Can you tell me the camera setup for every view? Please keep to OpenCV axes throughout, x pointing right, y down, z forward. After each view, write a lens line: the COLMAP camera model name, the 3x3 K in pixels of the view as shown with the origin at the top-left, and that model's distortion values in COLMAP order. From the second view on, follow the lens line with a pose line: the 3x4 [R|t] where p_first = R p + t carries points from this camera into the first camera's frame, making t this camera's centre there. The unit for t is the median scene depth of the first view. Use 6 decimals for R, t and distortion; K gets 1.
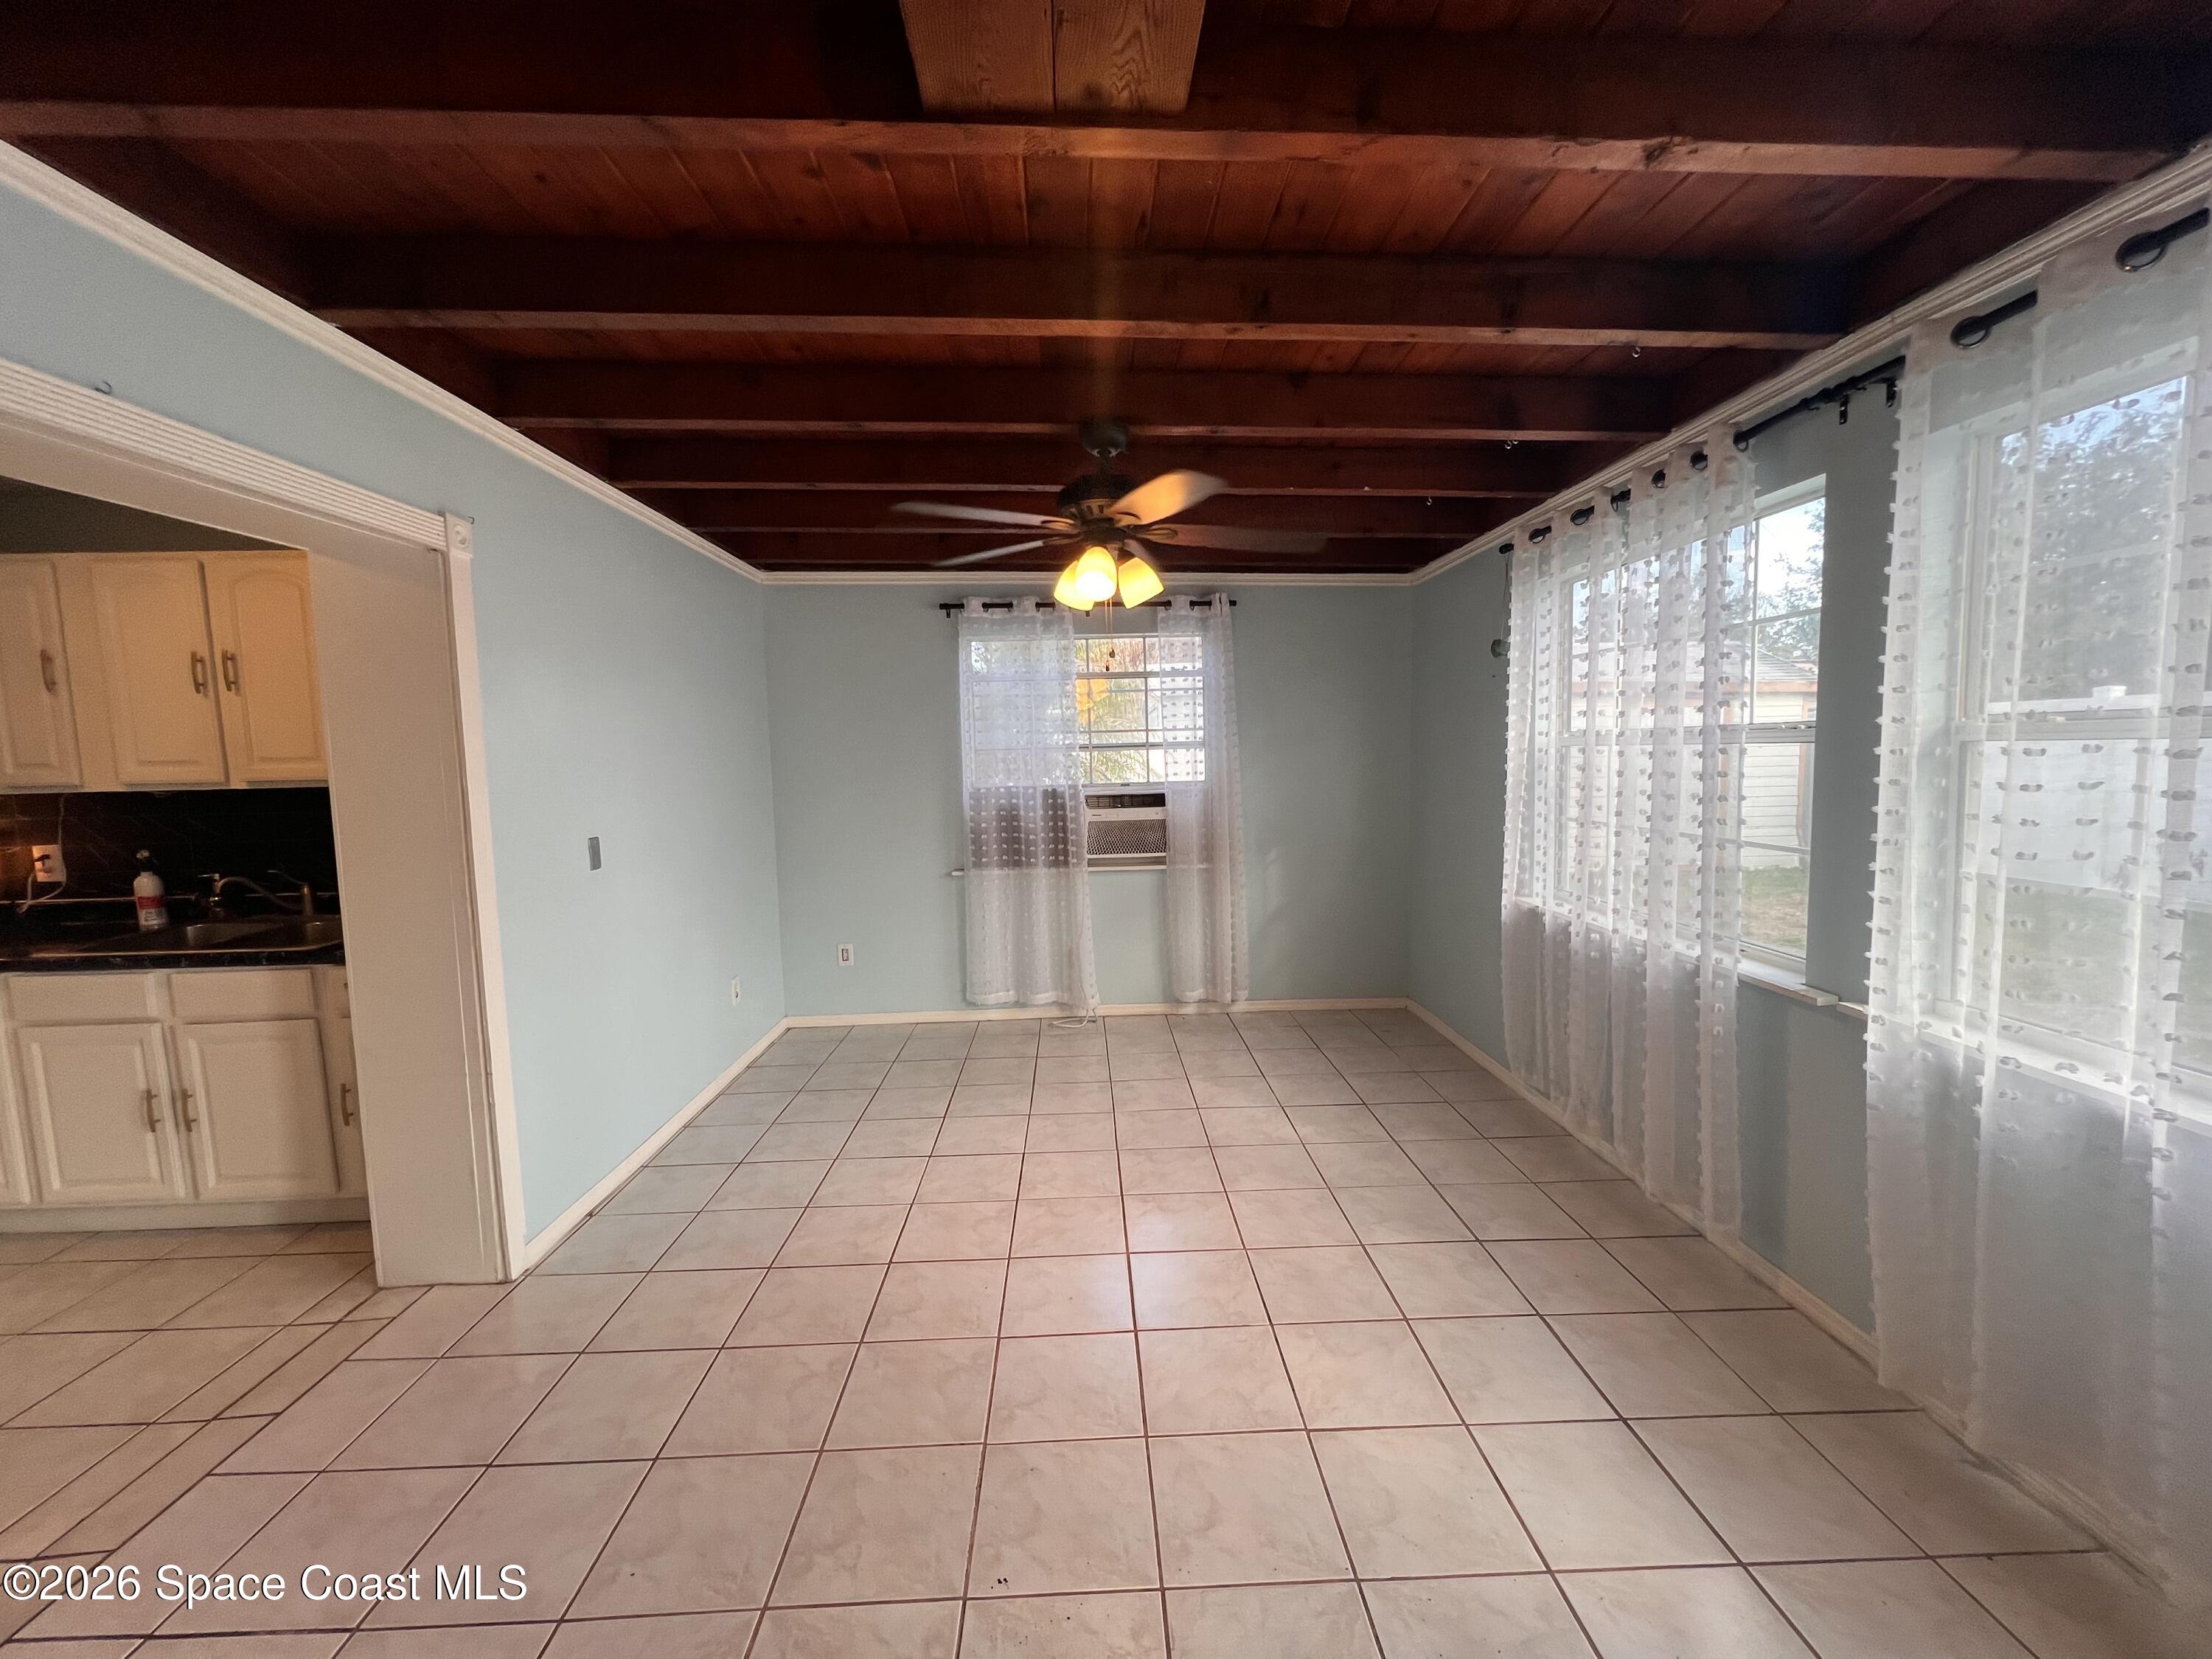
lens RADIAL K [[879.4, 0, 1112.4], [0, 879.4, 833.1], [0, 0, 1]] dist [-0.000074, 0.000260]
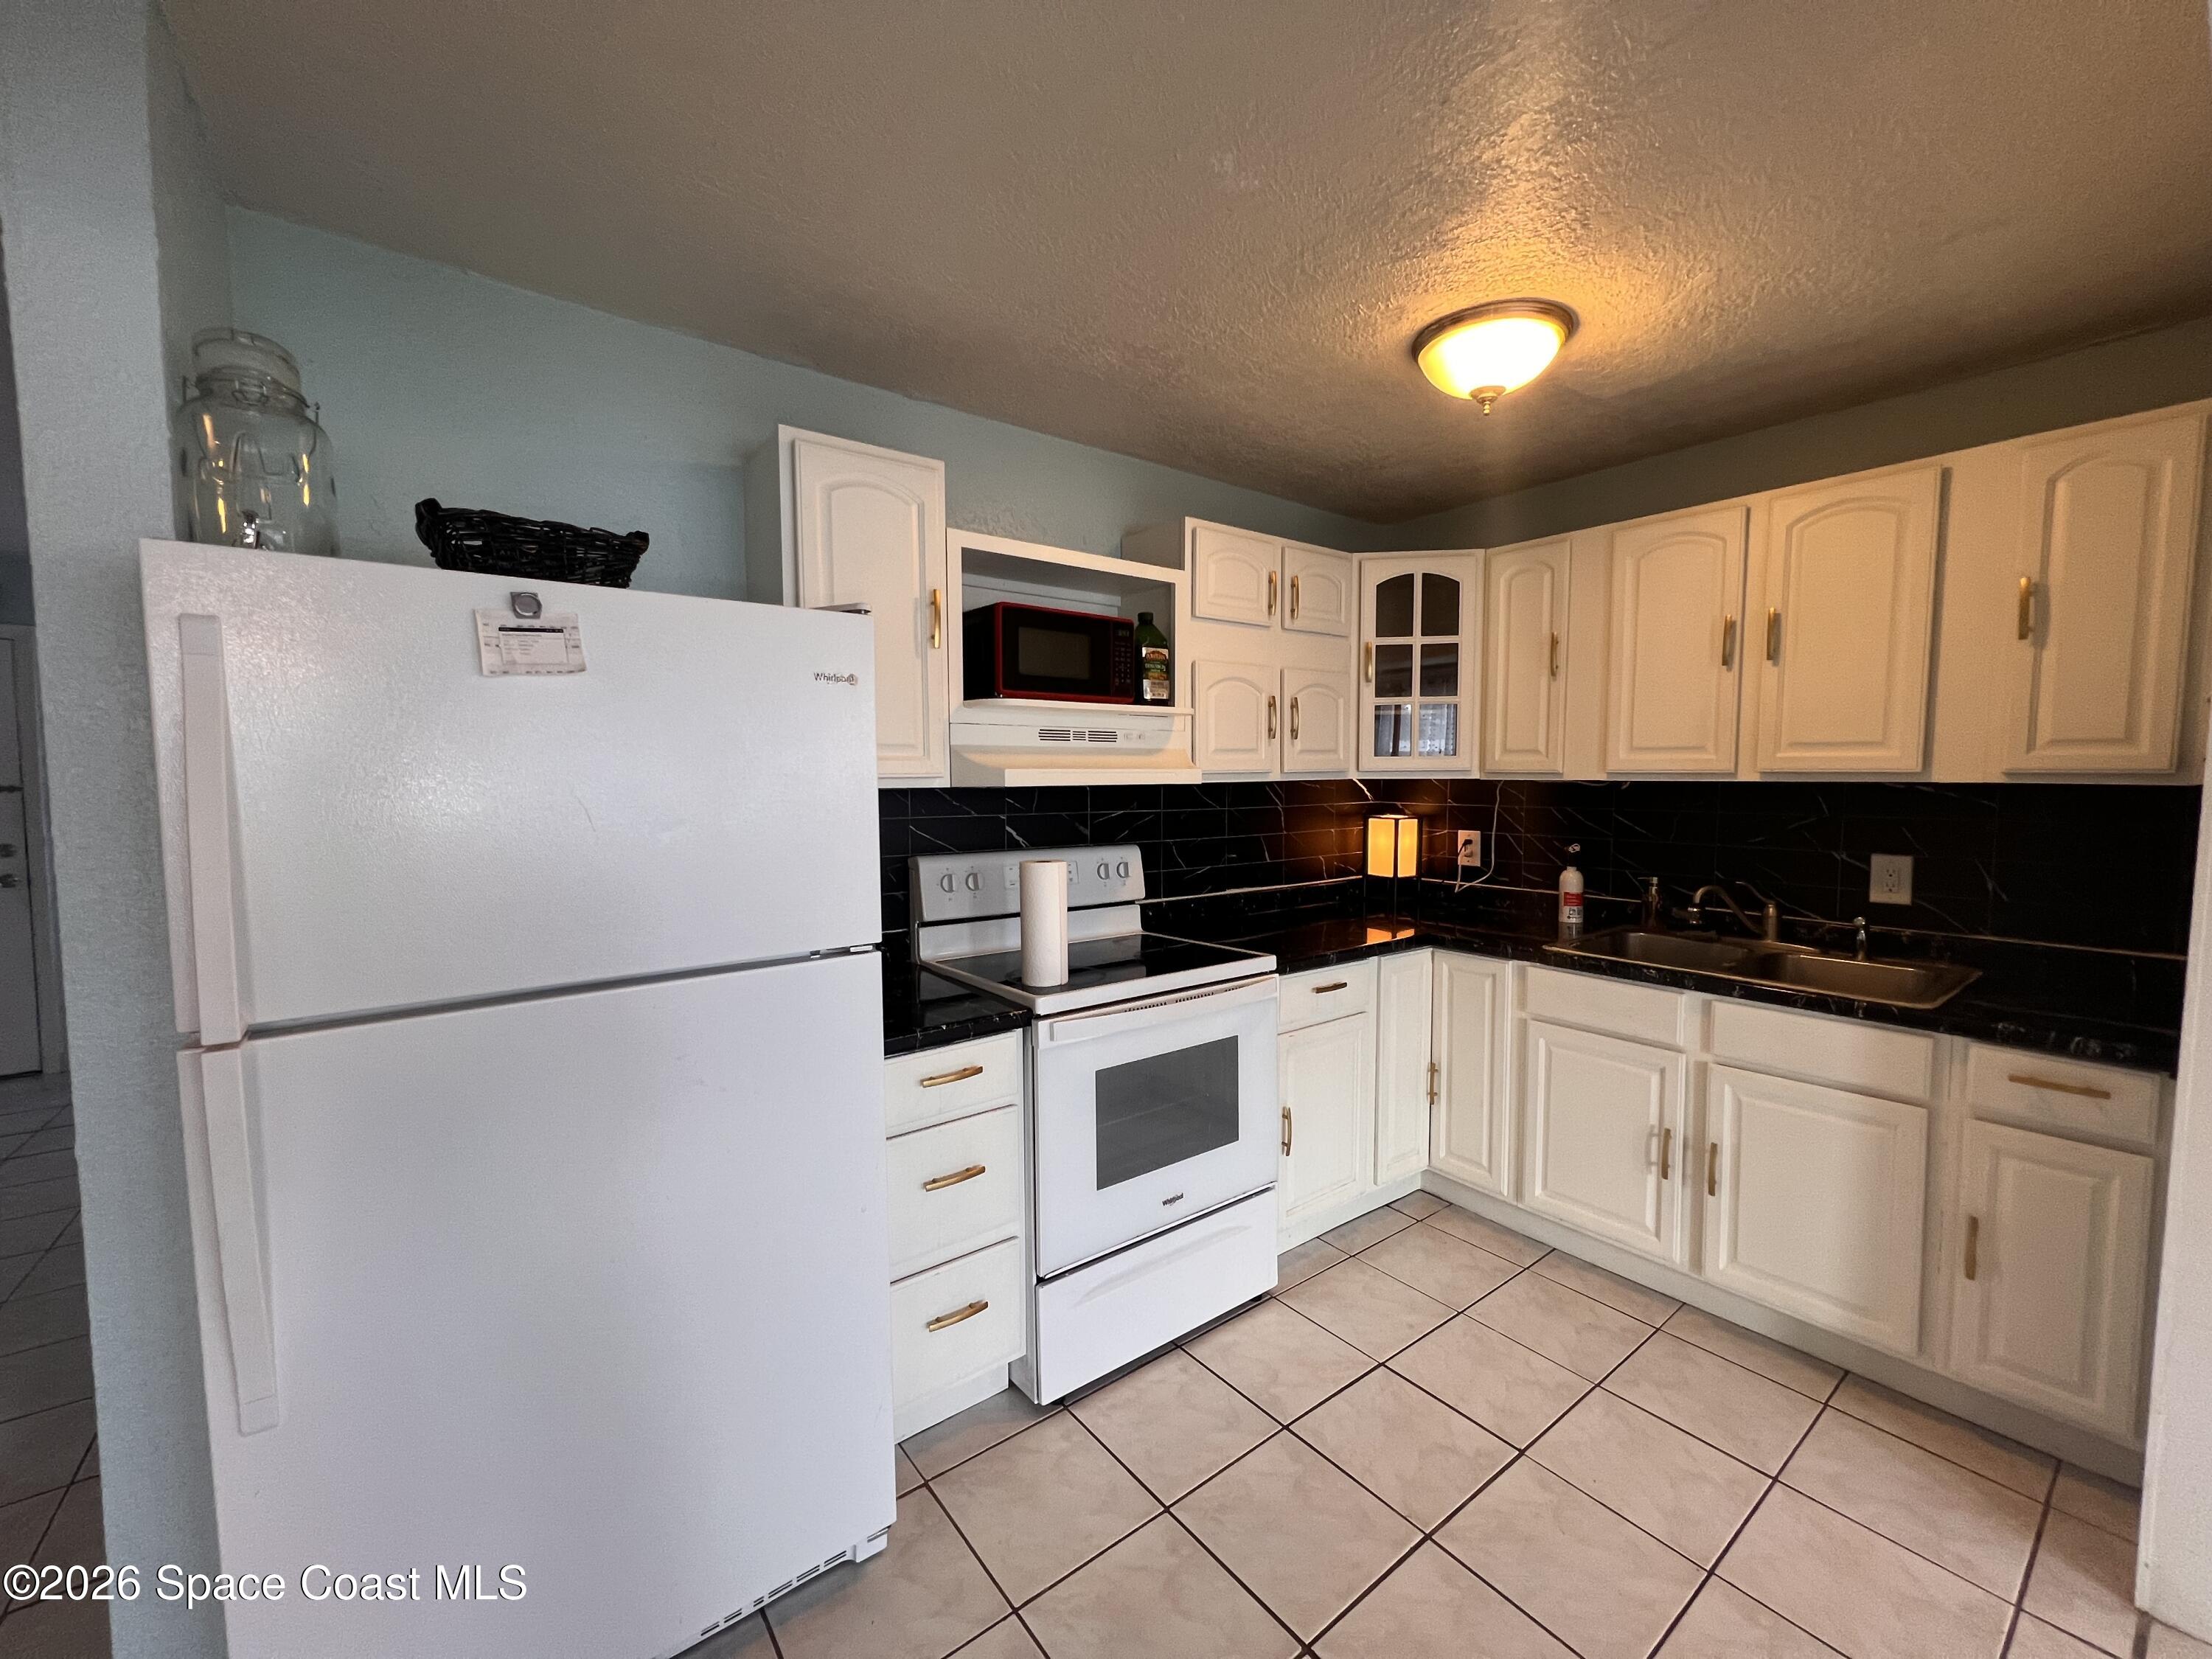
lens RADIAL K [[879.4, 0, 1089.7], [0, 879.4, 825.4], [0, 0, 1]] dist [-0.000074, 0.000260]
pose [[0.582769, 0.067578, -0.809823, -0.730349], [-0.084008, 0.996207, 0.022678, 0.025139], [0.808284, 0.054815, 0.586236, 0.028964]]
